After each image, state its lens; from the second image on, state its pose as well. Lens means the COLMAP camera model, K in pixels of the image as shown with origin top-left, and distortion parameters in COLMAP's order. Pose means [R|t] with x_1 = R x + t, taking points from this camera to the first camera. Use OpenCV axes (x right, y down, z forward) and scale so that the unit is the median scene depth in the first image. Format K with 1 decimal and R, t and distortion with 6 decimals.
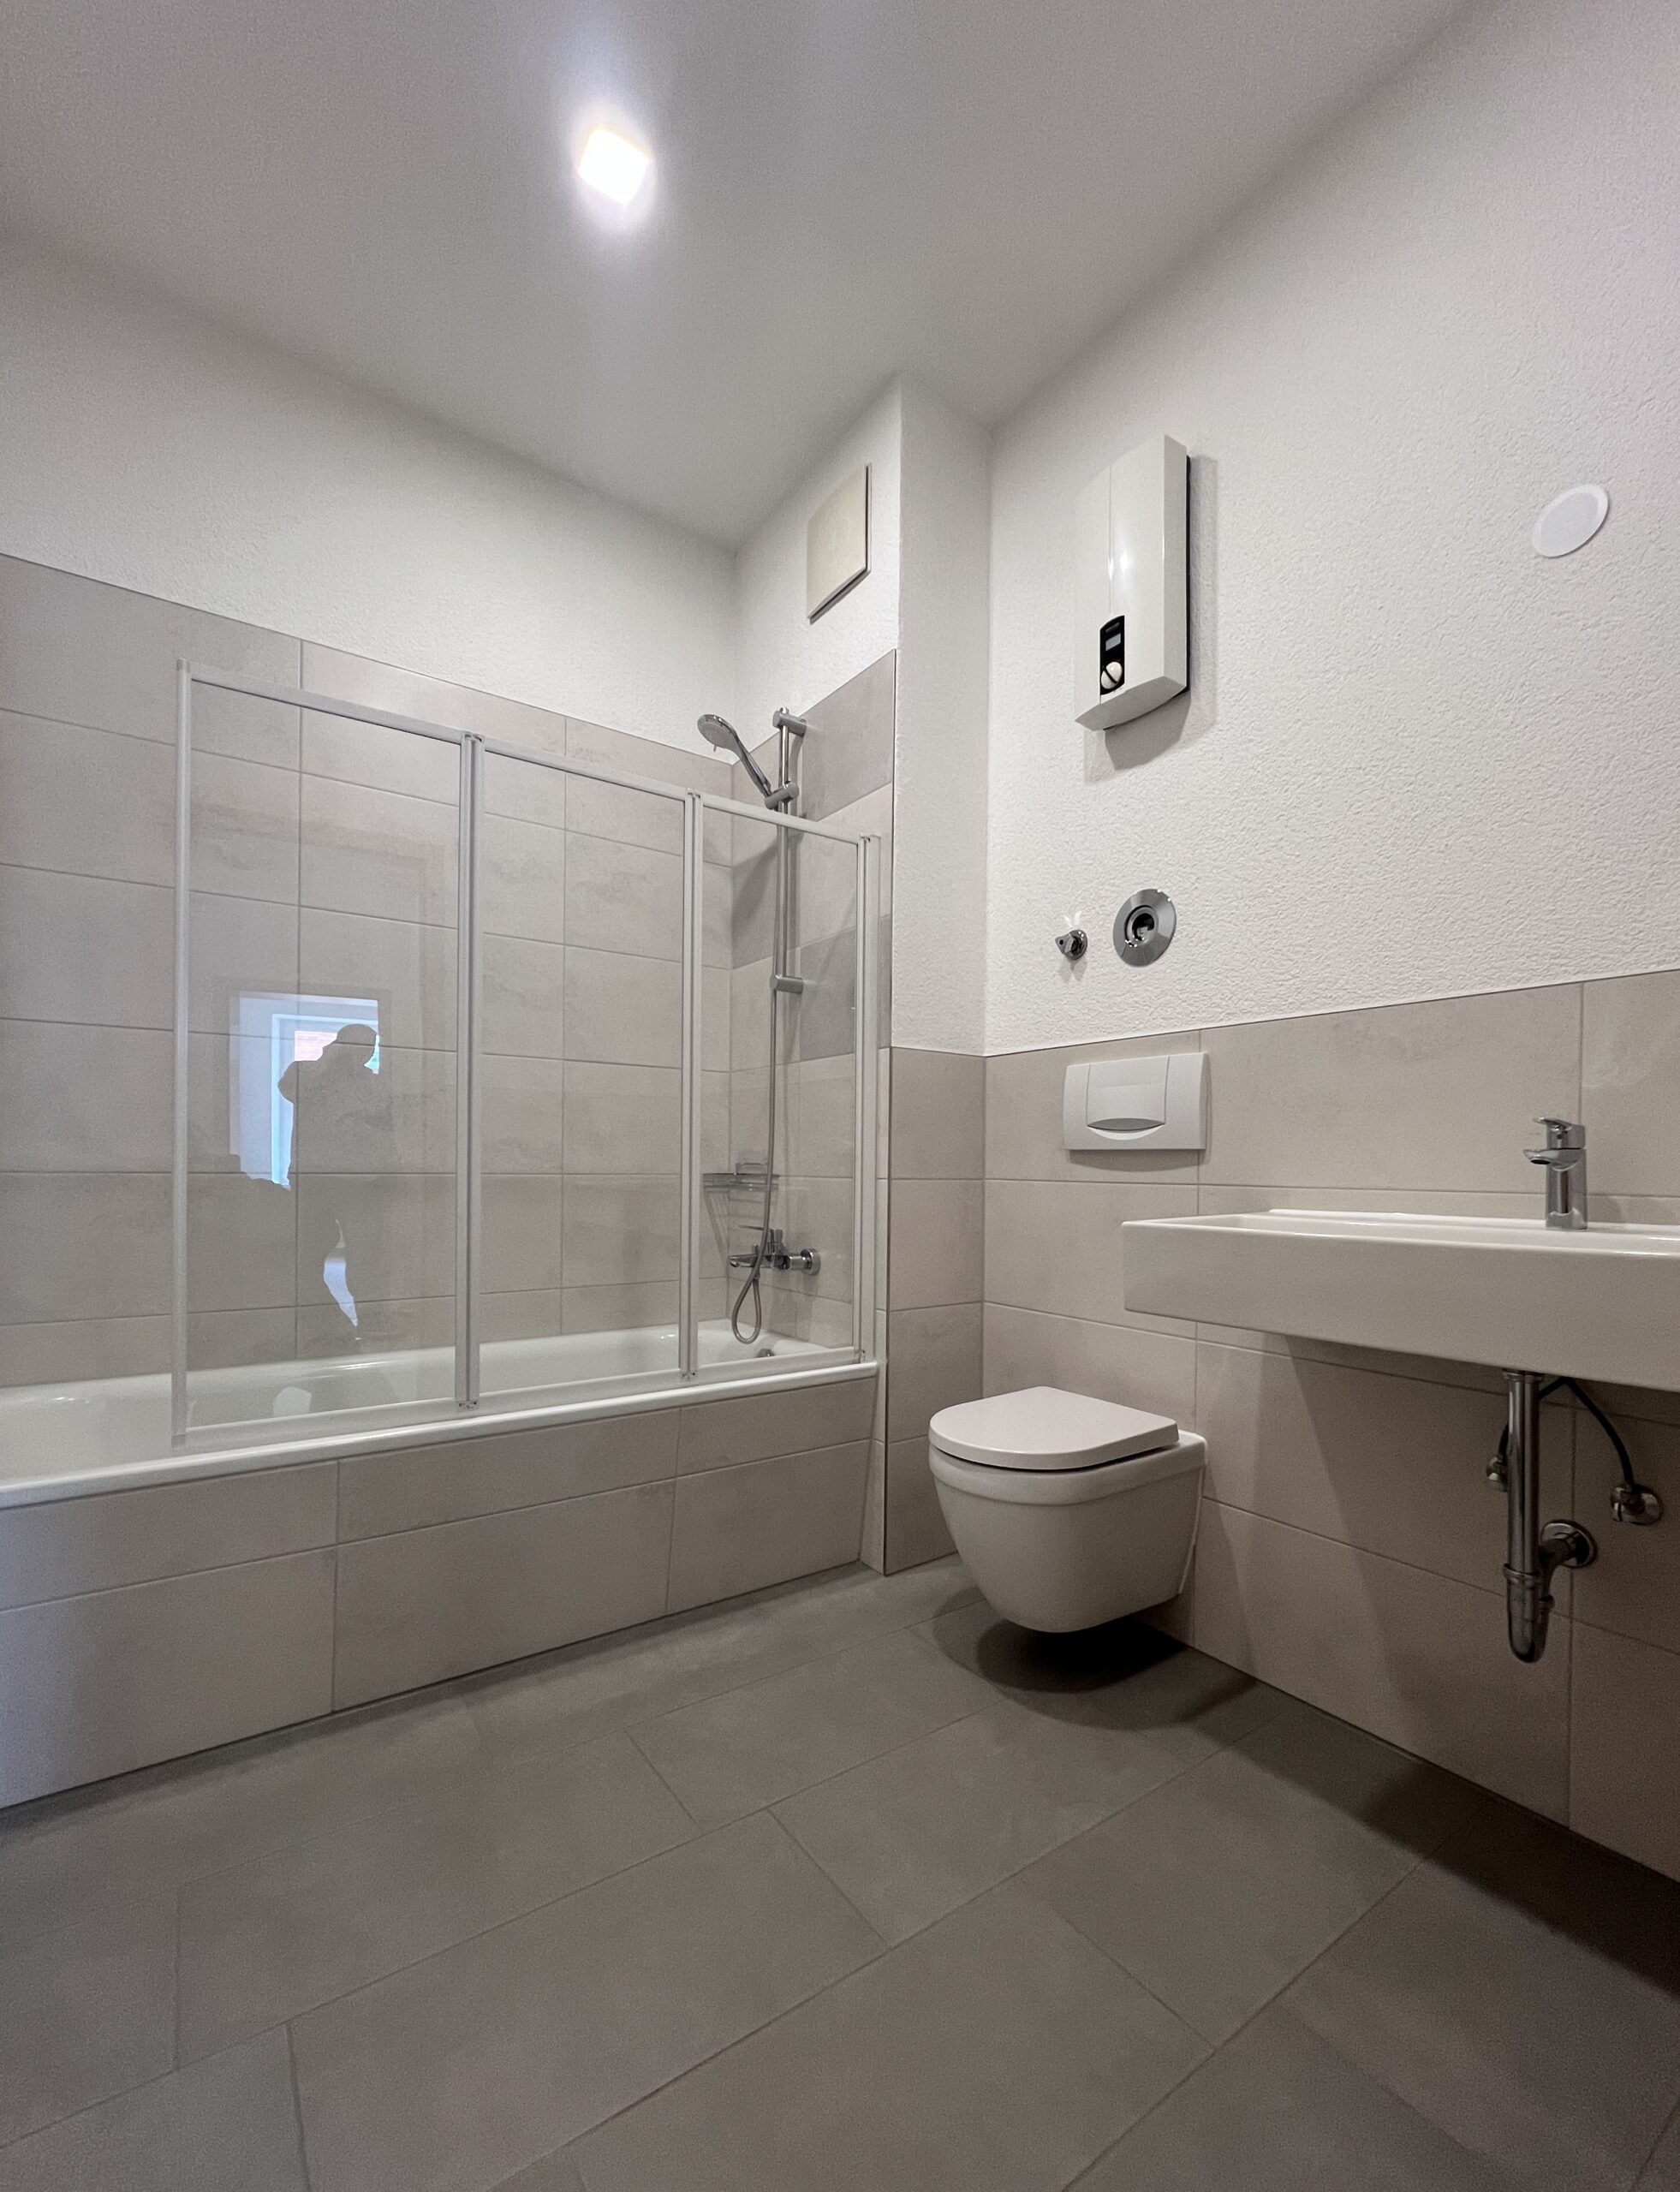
lens RADIAL K [[939.5, 0, 850.0], [0, 939.5, 1167.8], [0, 0, 1]] dist [-0.002058, 0.000151]
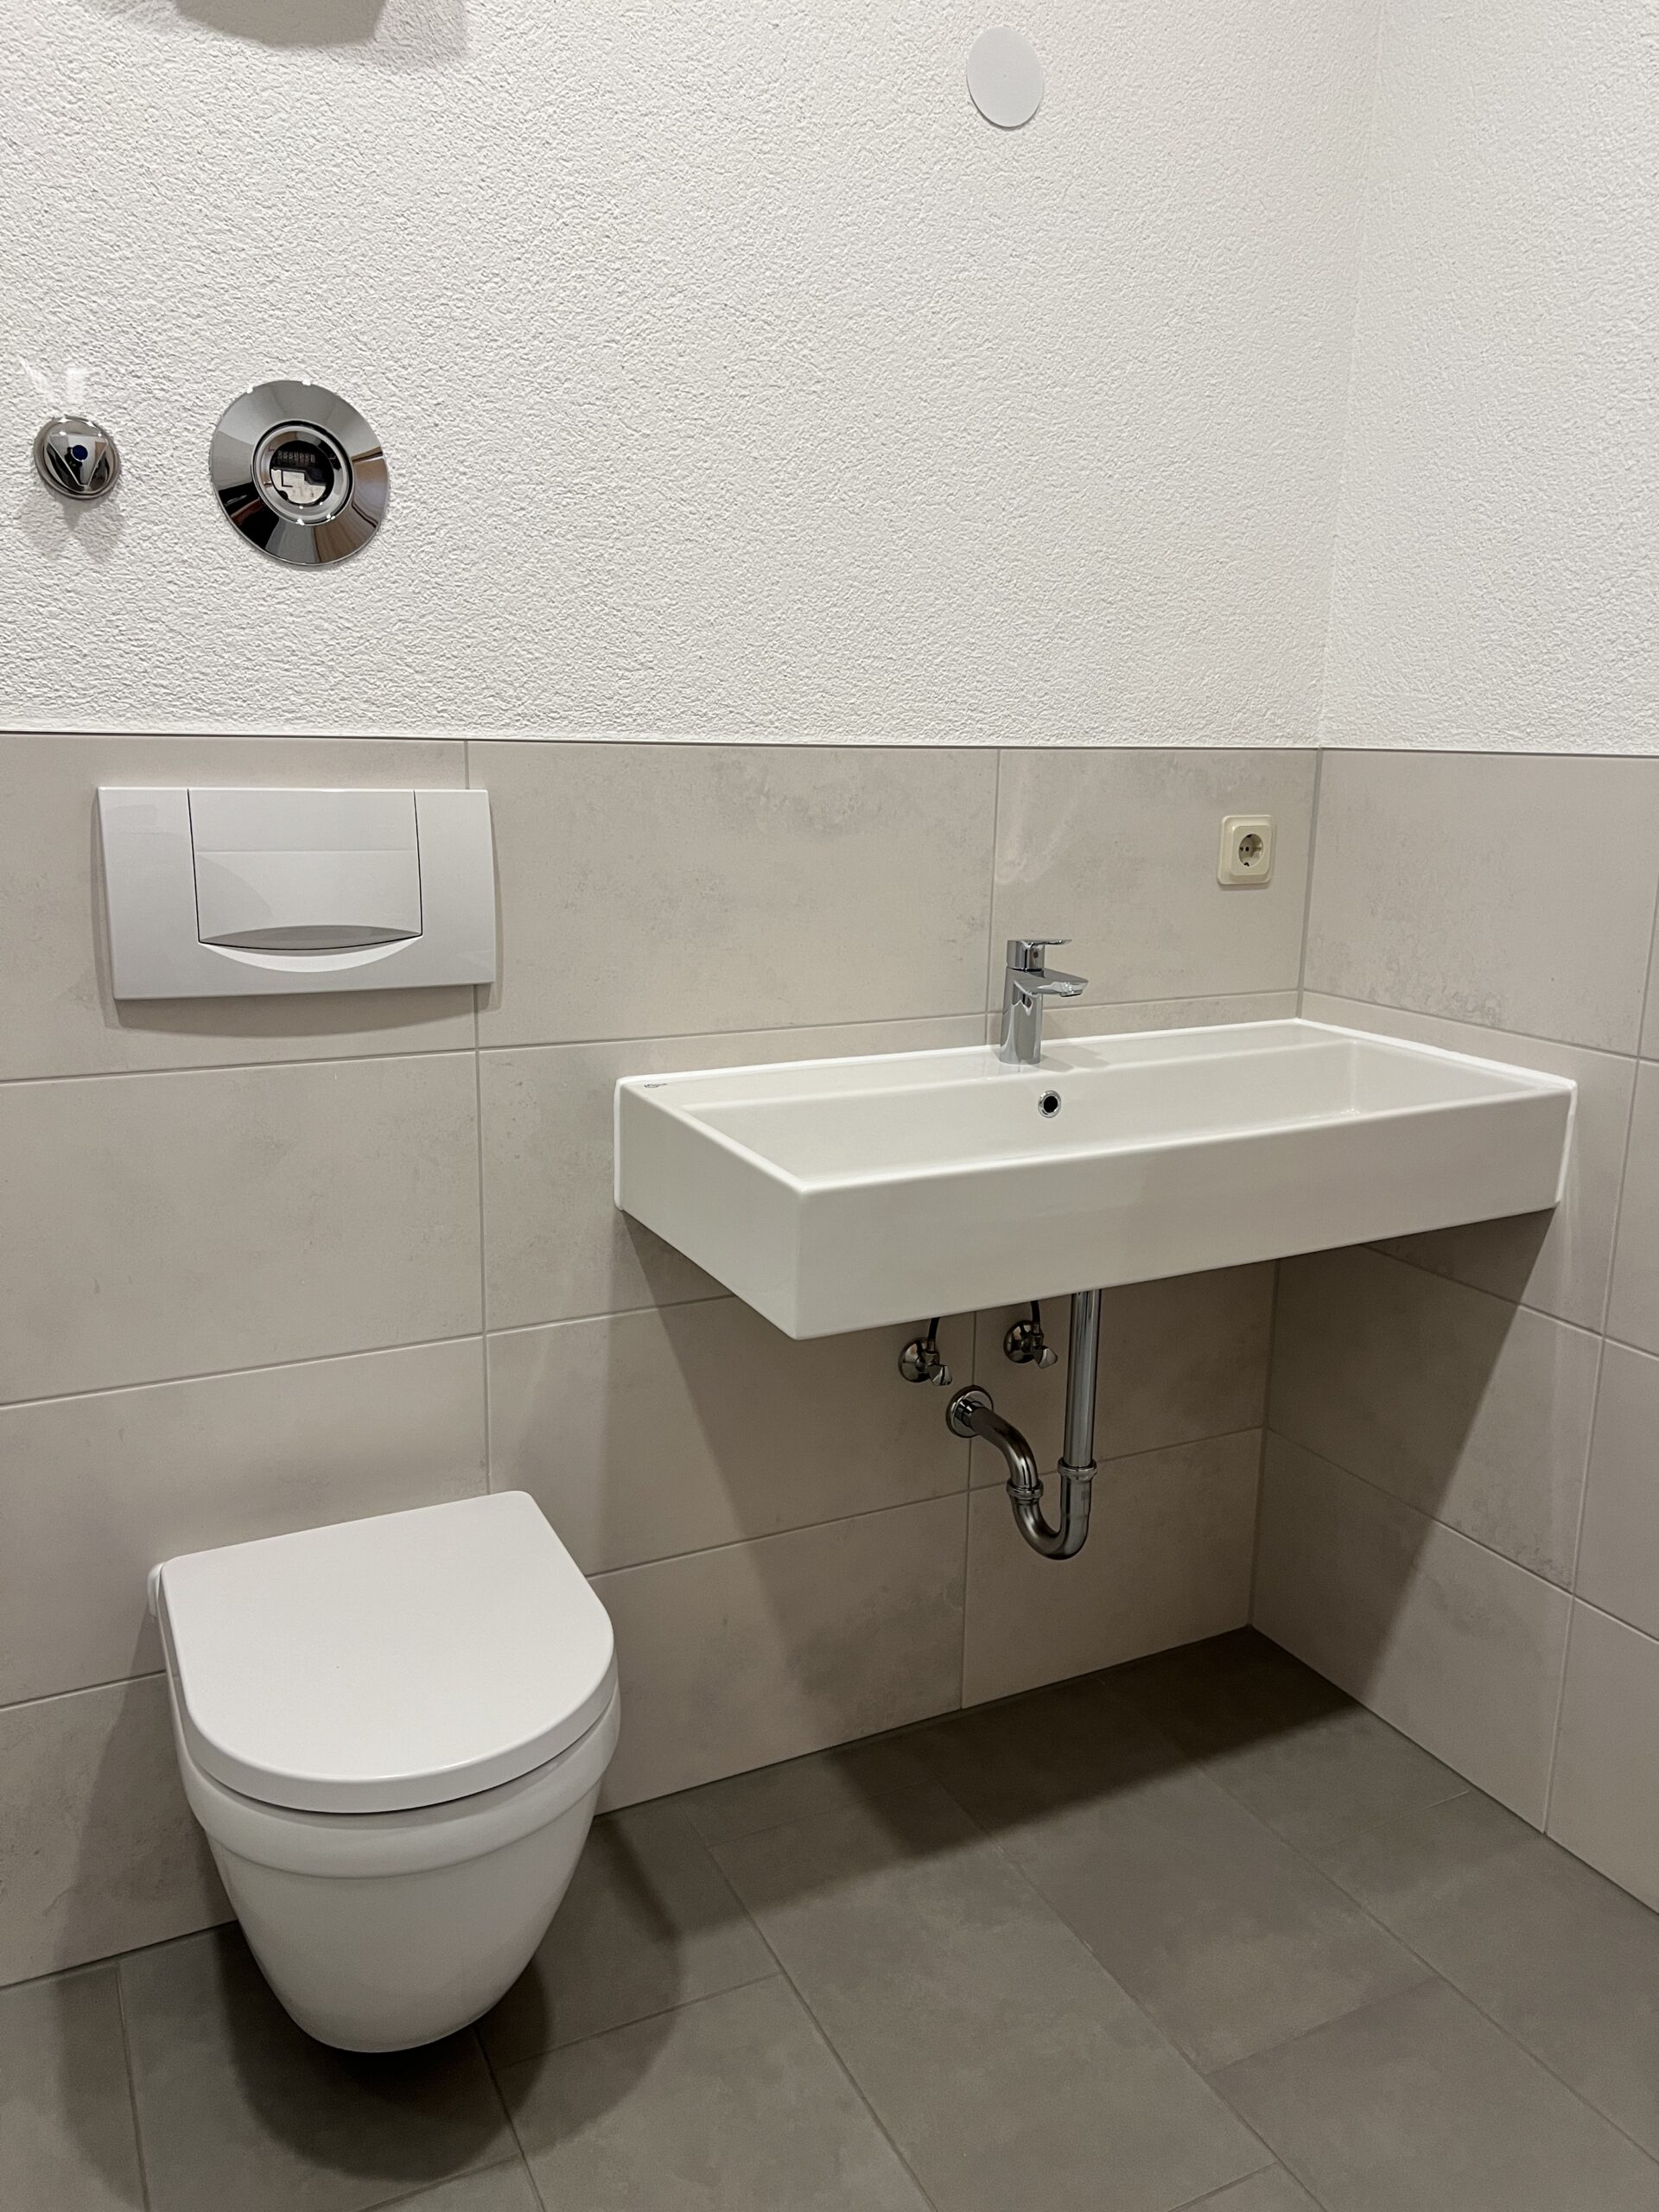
lens RADIAL K [[1670.3, 0, 834.3], [0, 1670.3, 1105.4], [0, 0, 1]] dist [0.064681, -0.067212]
pose [[0.143947, -0.226300, 0.963363, -0.455682], [-0.015077, 0.972887, 0.230790, -0.154400], [-0.989471, -0.047746, 0.136632, 0.626841]]
